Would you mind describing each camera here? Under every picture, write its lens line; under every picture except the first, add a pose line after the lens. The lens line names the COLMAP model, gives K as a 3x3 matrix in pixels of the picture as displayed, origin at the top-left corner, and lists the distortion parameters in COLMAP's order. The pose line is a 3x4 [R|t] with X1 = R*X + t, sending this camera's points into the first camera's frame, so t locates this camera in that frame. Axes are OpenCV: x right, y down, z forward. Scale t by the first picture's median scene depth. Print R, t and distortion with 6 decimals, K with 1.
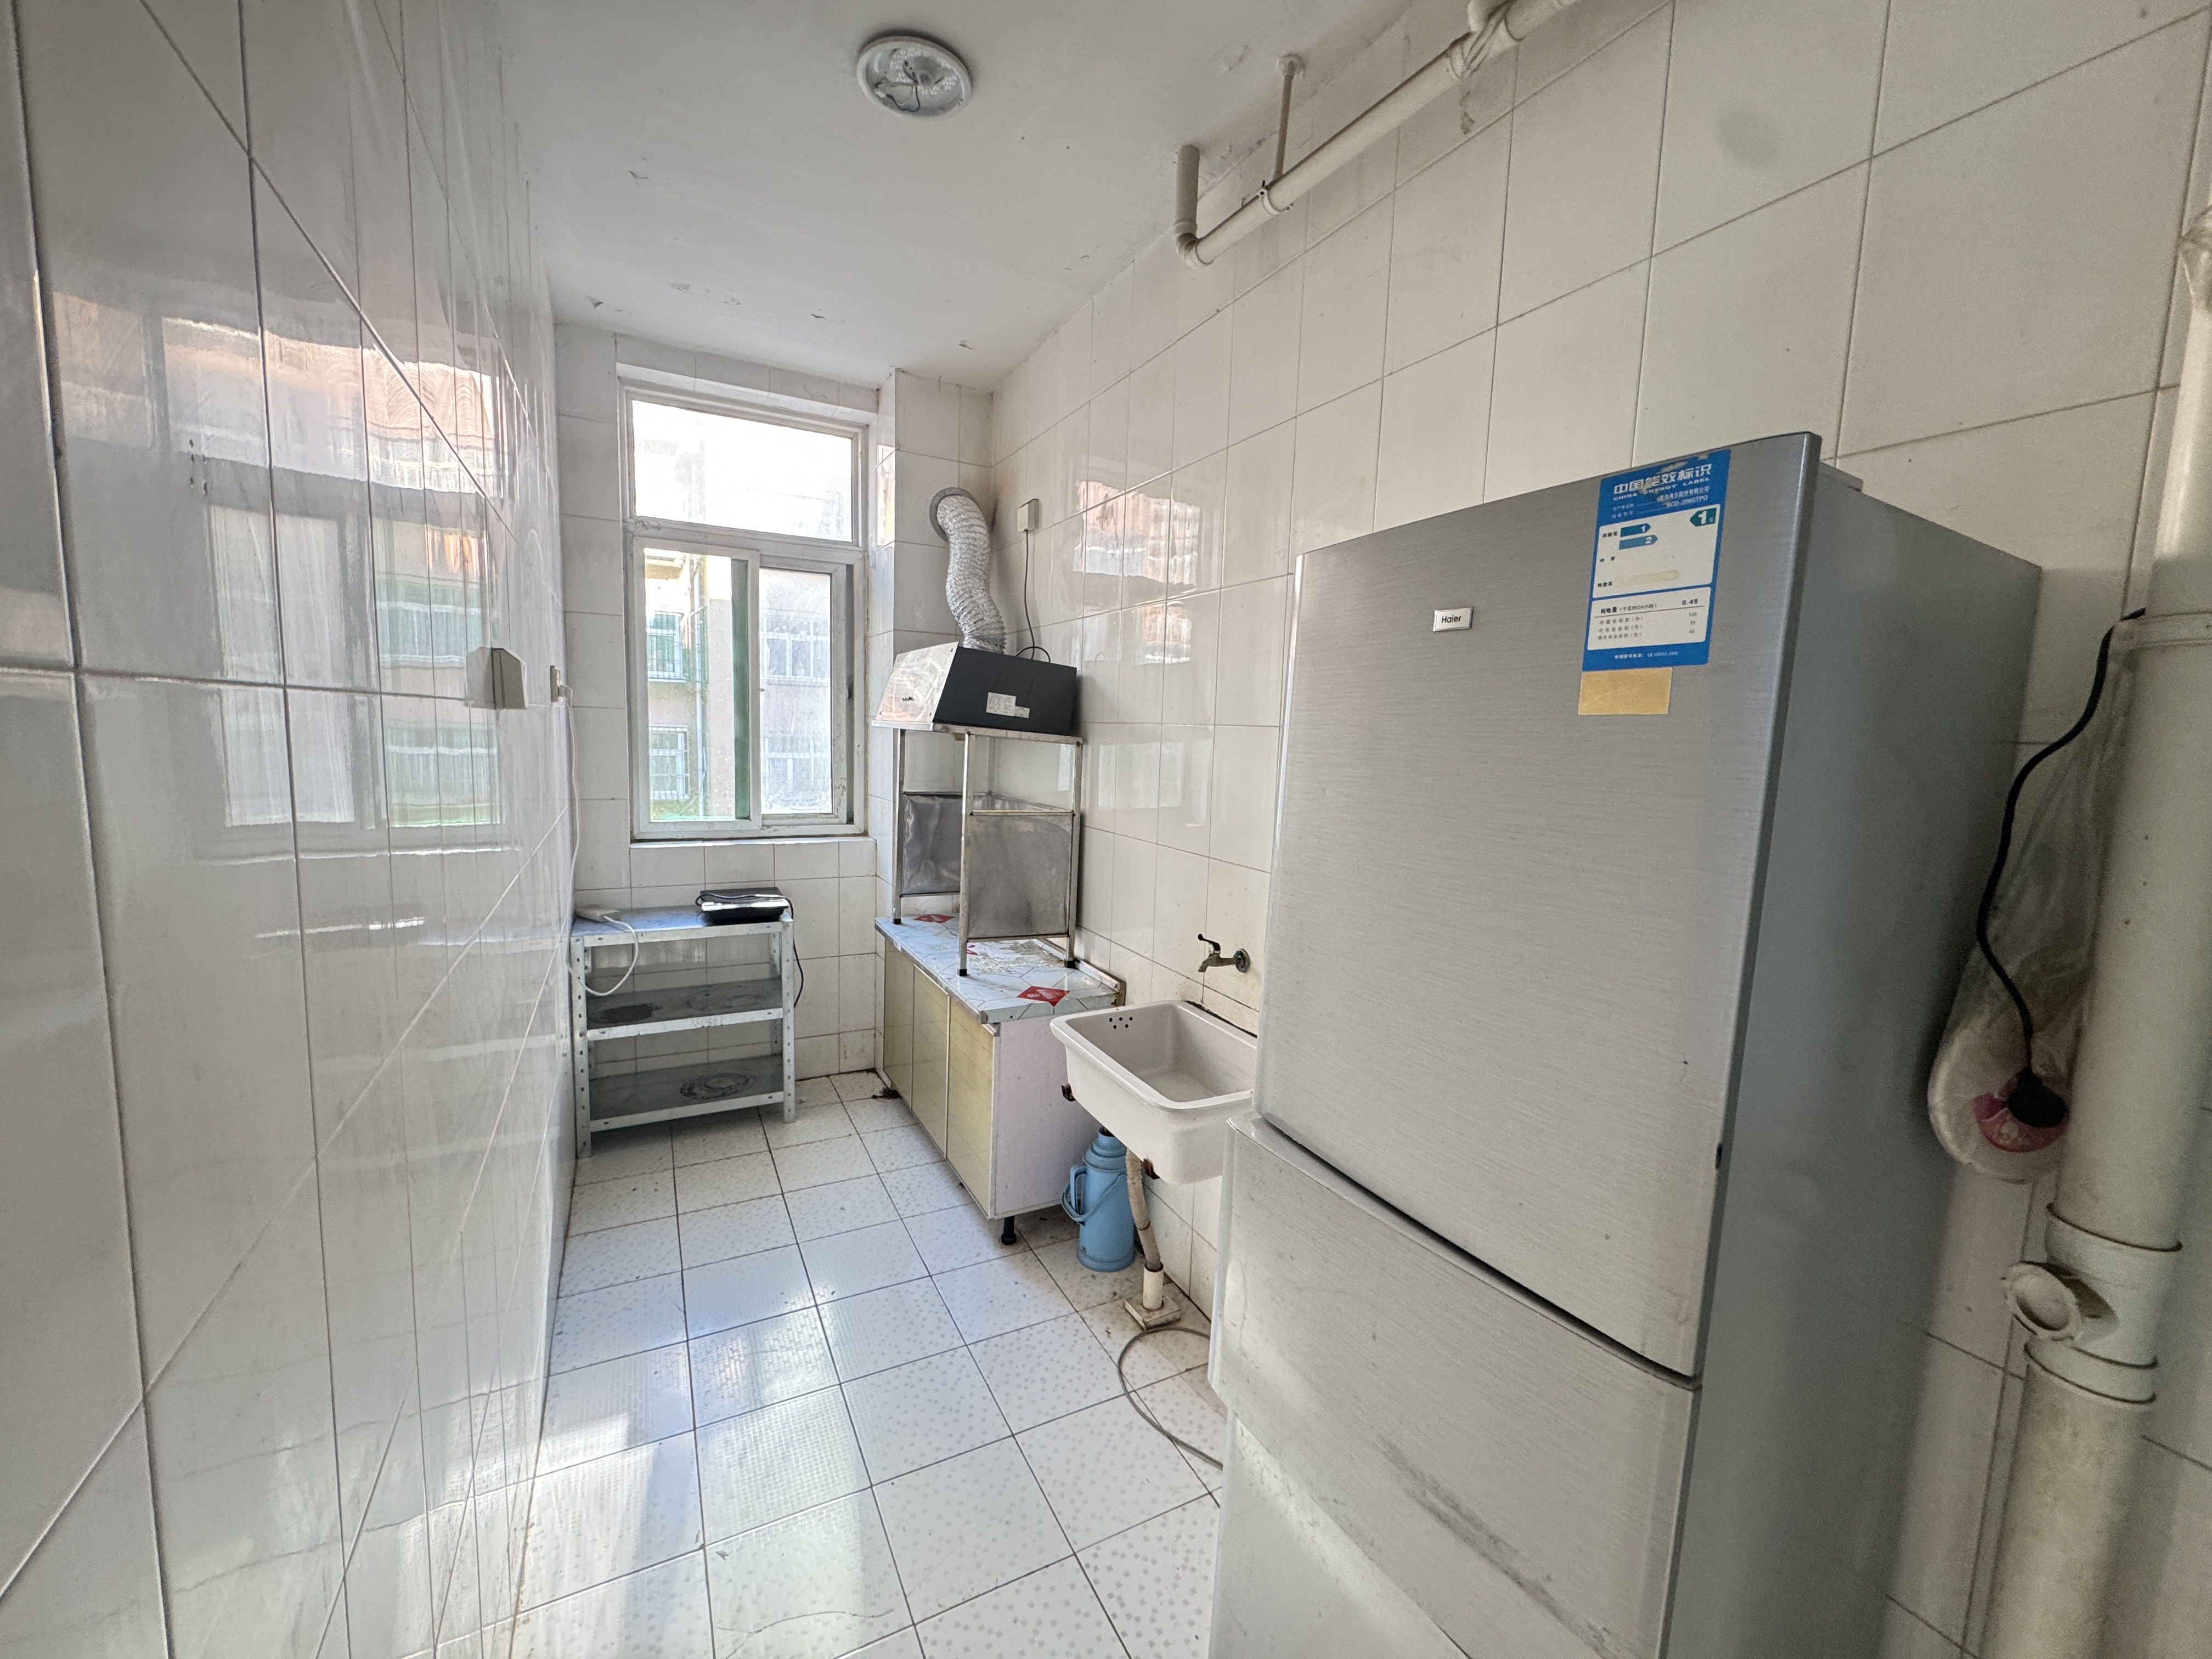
lens RADIAL K [[886.5, 0, 1106.2], [0, 886.5, 826.3], [0, 0, 1]] dist [0.000606, 0.000028]
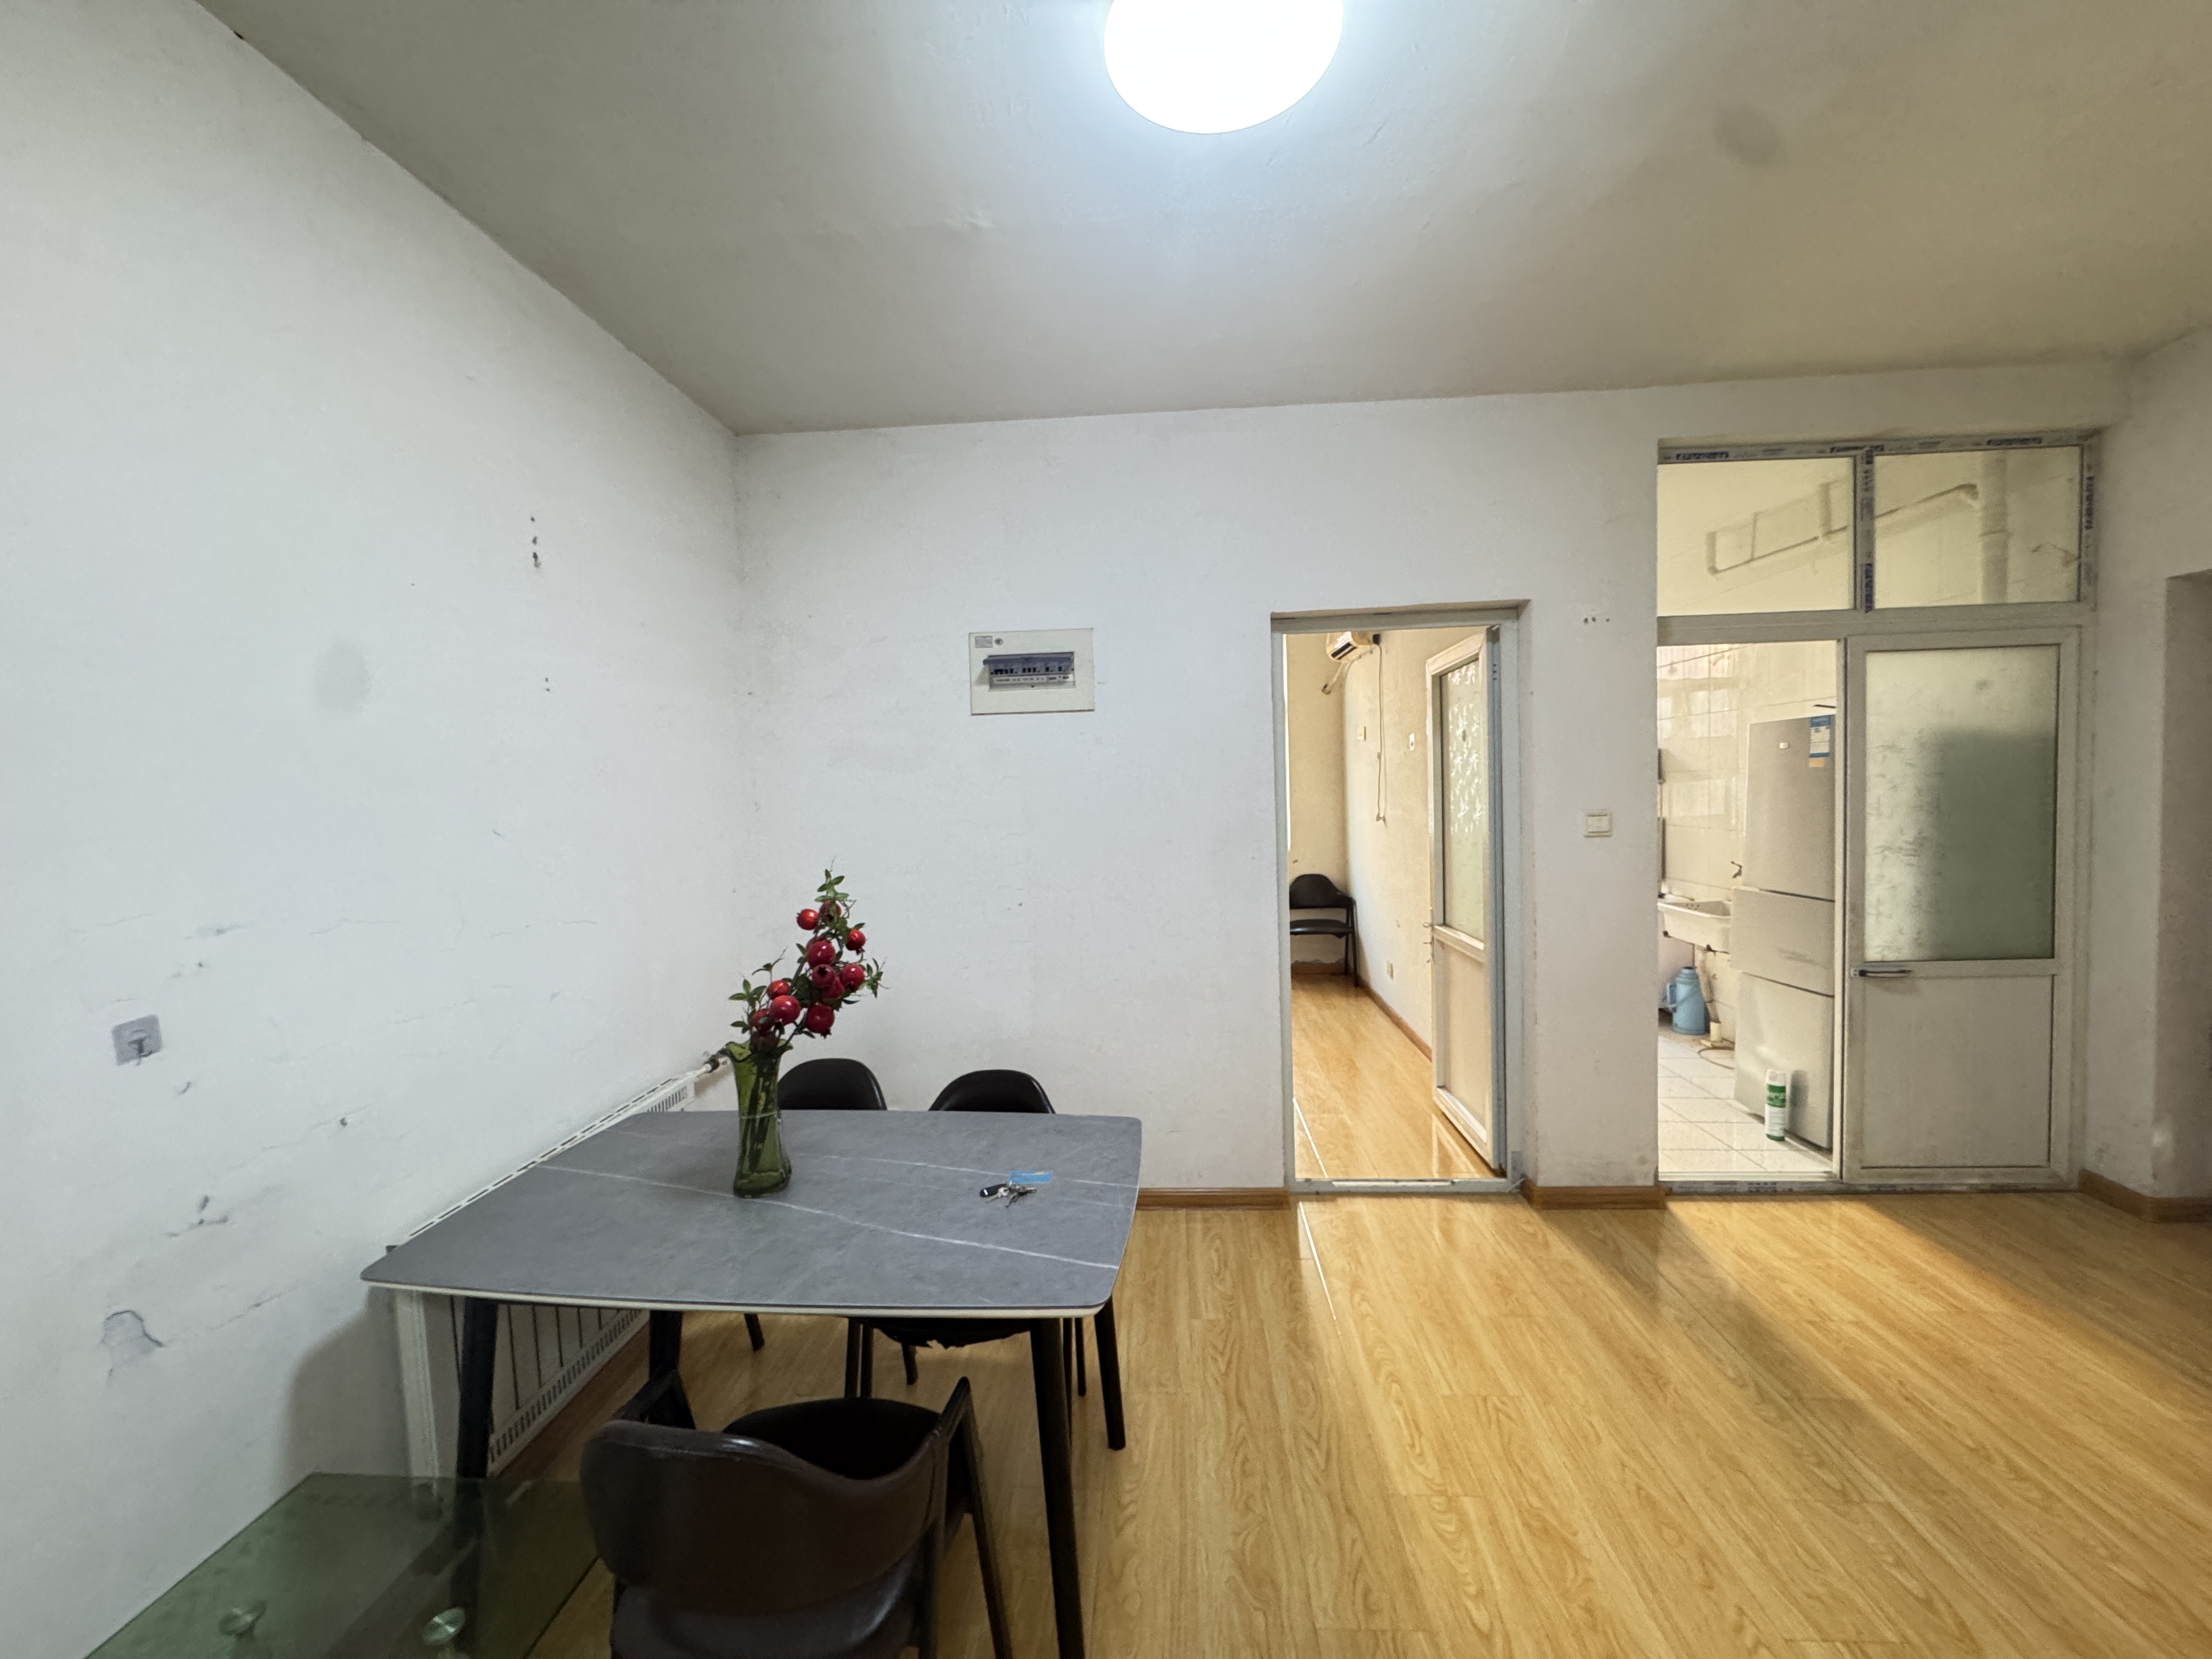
lens RADIAL K [[886.5, 0, 1106.0], [0, 886.5, 834.2], [0, 0, 1]] dist [0.000606, 0.000028]
pose [[0.851696, -0.032744, -0.523012, -0.053016], [-0.001392, 0.997901, -0.064742, 0.151266], [0.524034, 0.055868, 0.849863, -1.331564]]
